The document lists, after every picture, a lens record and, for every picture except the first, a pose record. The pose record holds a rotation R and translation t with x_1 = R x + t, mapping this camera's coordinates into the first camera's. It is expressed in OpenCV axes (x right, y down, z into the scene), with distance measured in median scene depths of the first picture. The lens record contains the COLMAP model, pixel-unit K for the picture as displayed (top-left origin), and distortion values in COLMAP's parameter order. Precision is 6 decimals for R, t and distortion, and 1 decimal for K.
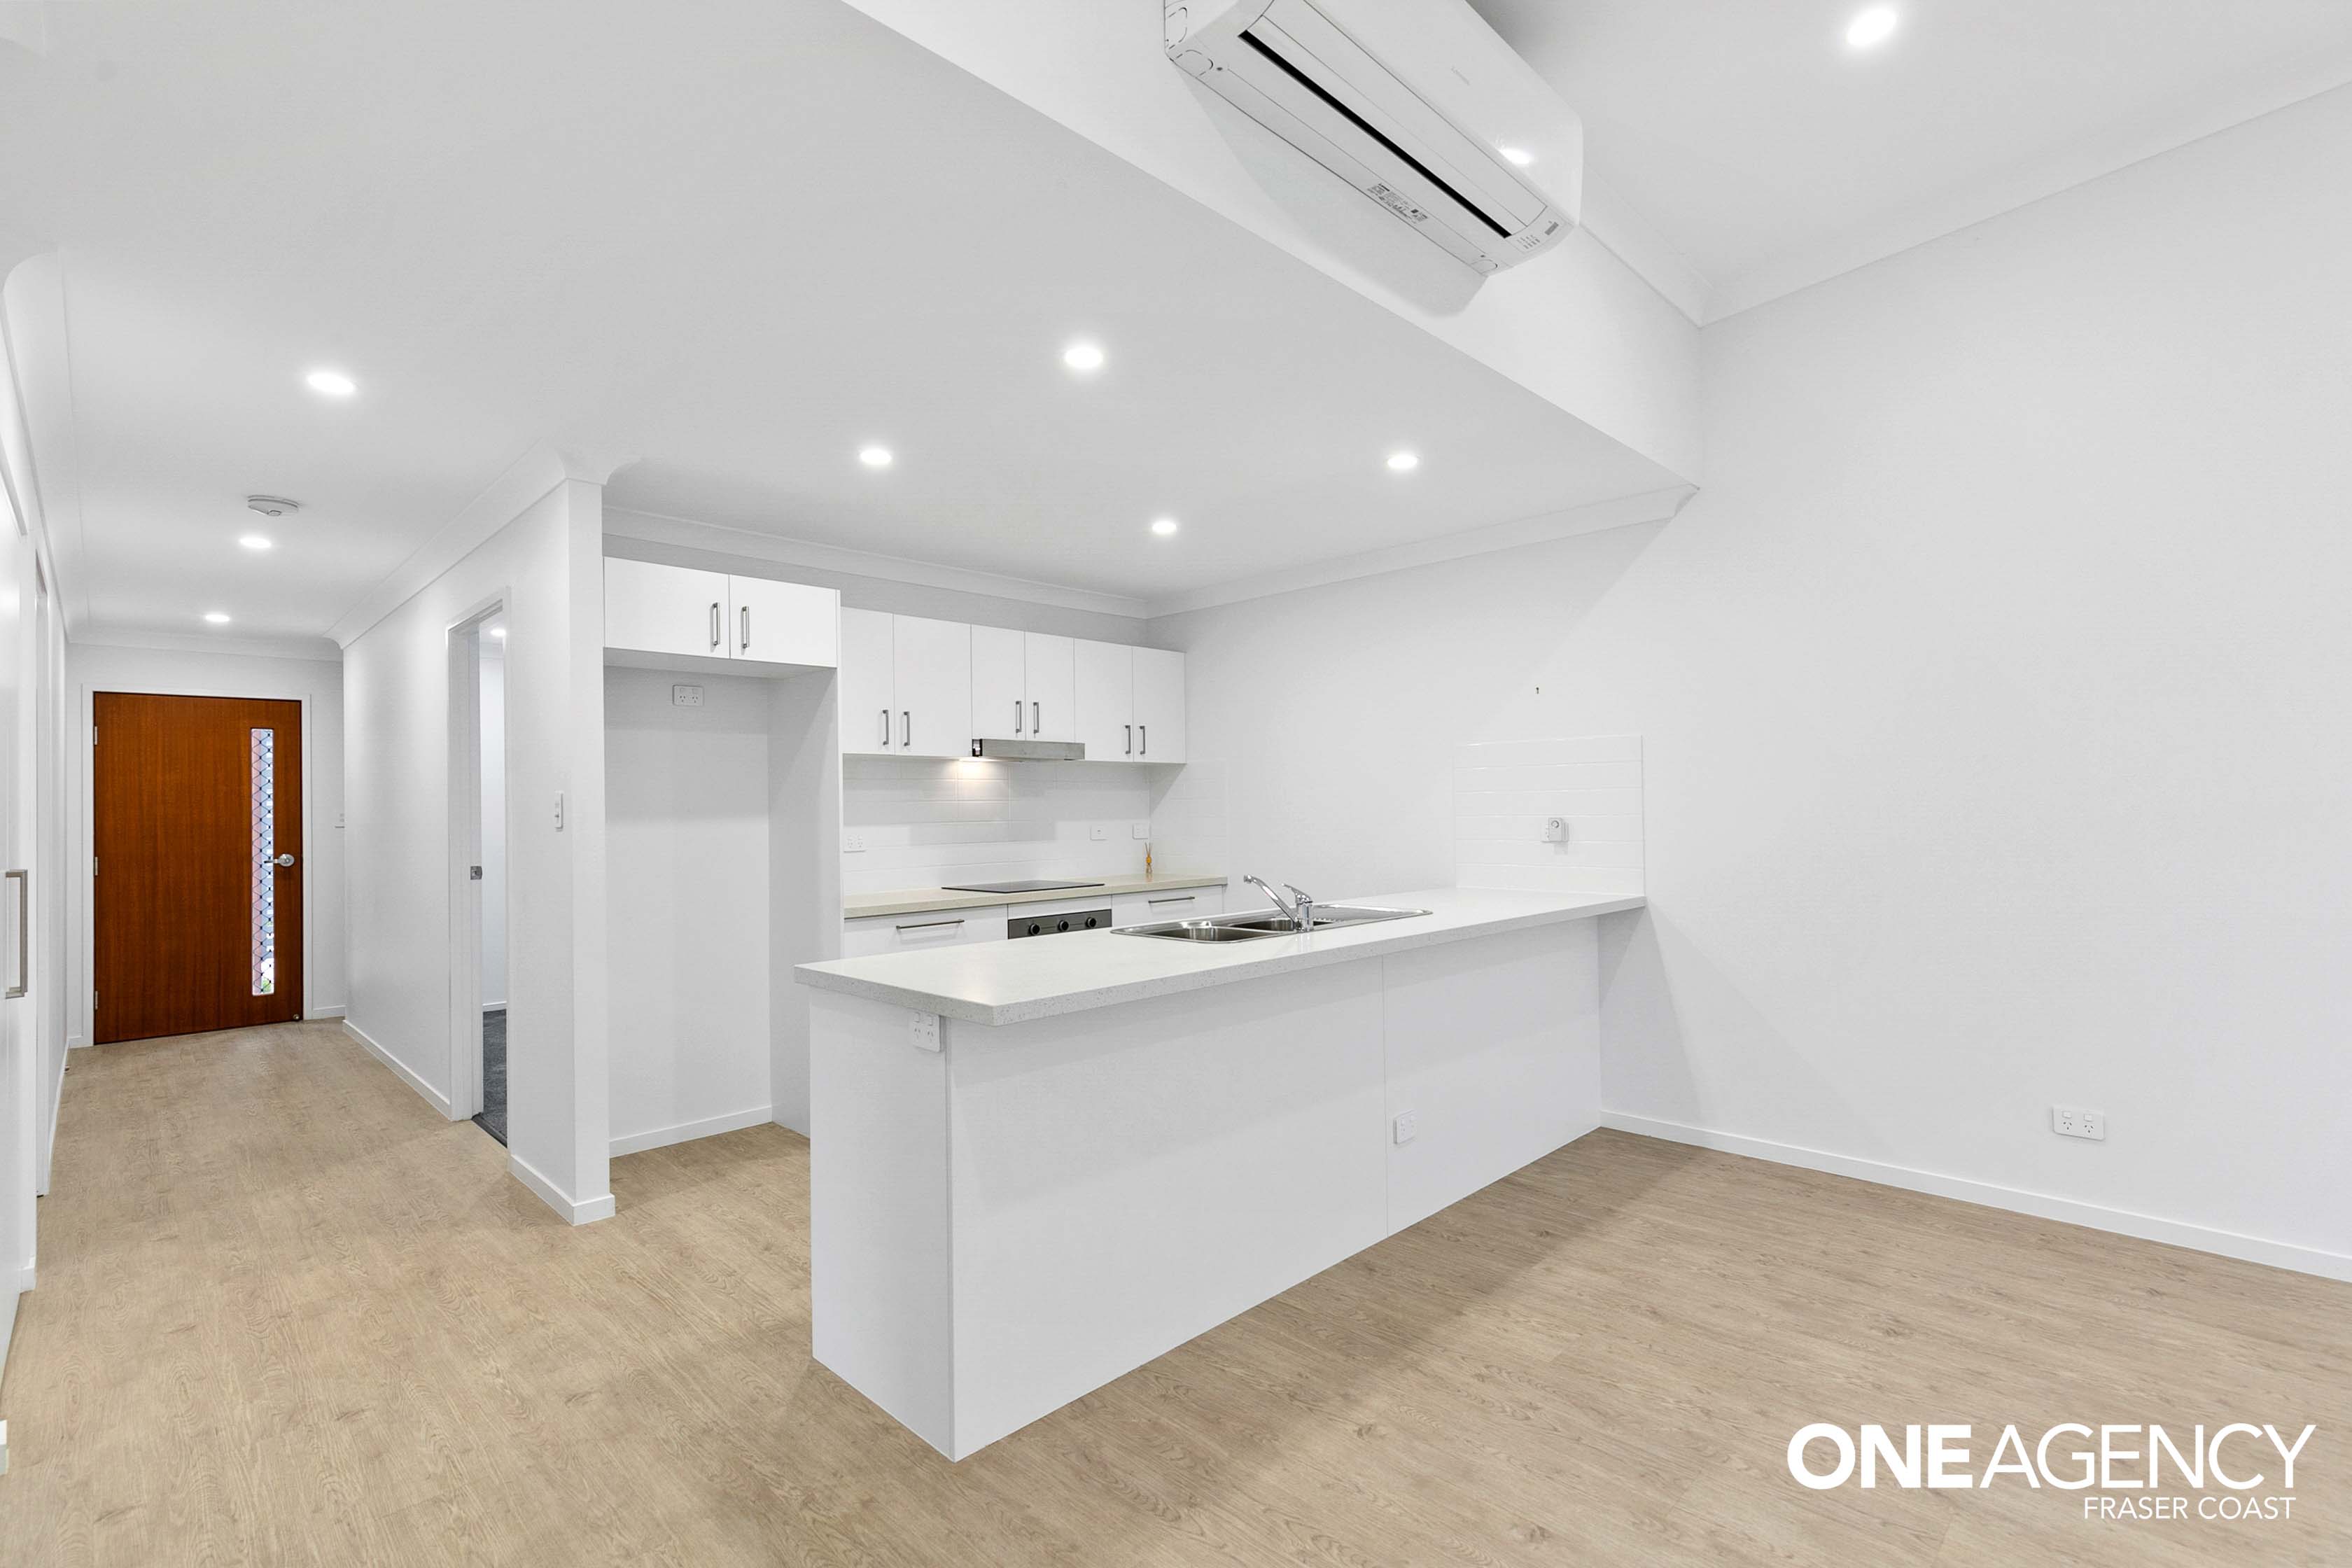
lens RADIAL K [[1066.8, 0, 1177.8], [0, 1066.8, 802.6], [0, 0, 1]] dist [0.005038, 0.000440]
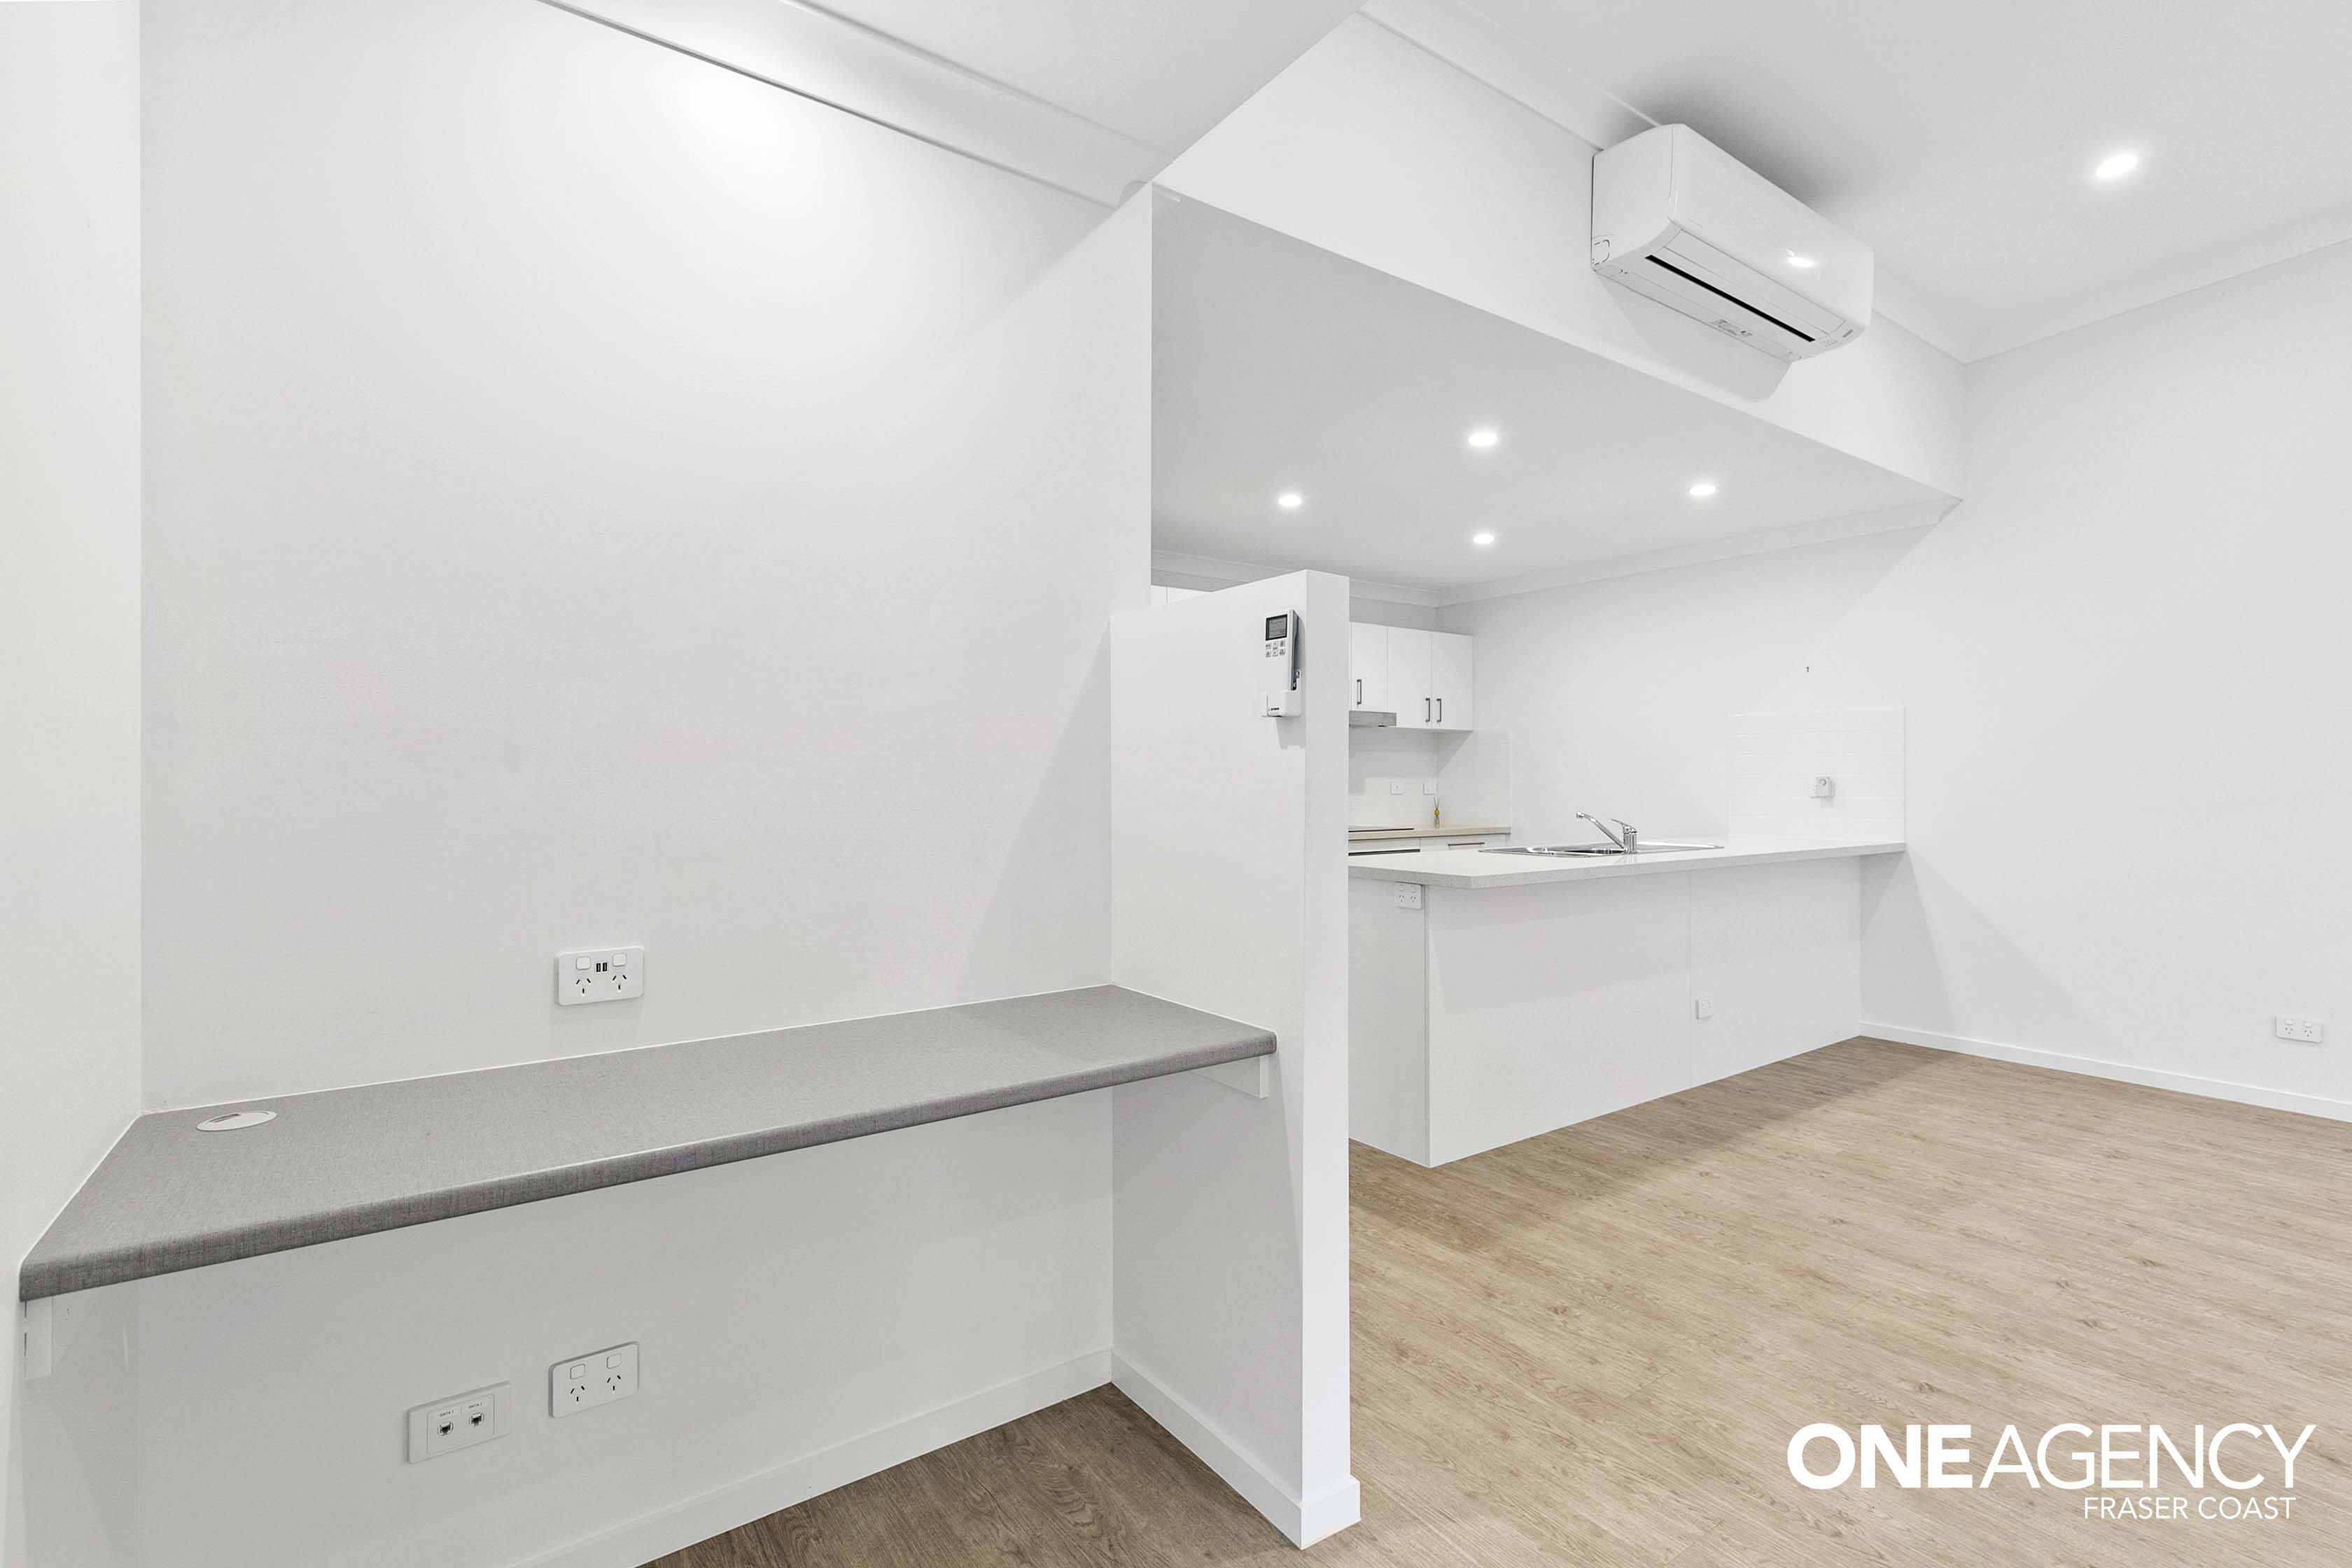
lens RADIAL K [[1075.4, 0, 1176.0], [0, 1075.4, 784.0], [0, 0, 1]] dist [-0.001377, 0.000701]
pose [[0.985810, 0.014168, -0.167266, -0.223942], [-0.012709, 0.999871, 0.009788, 0.028489], [0.167383, -0.007524, 0.985863, -0.432767]]
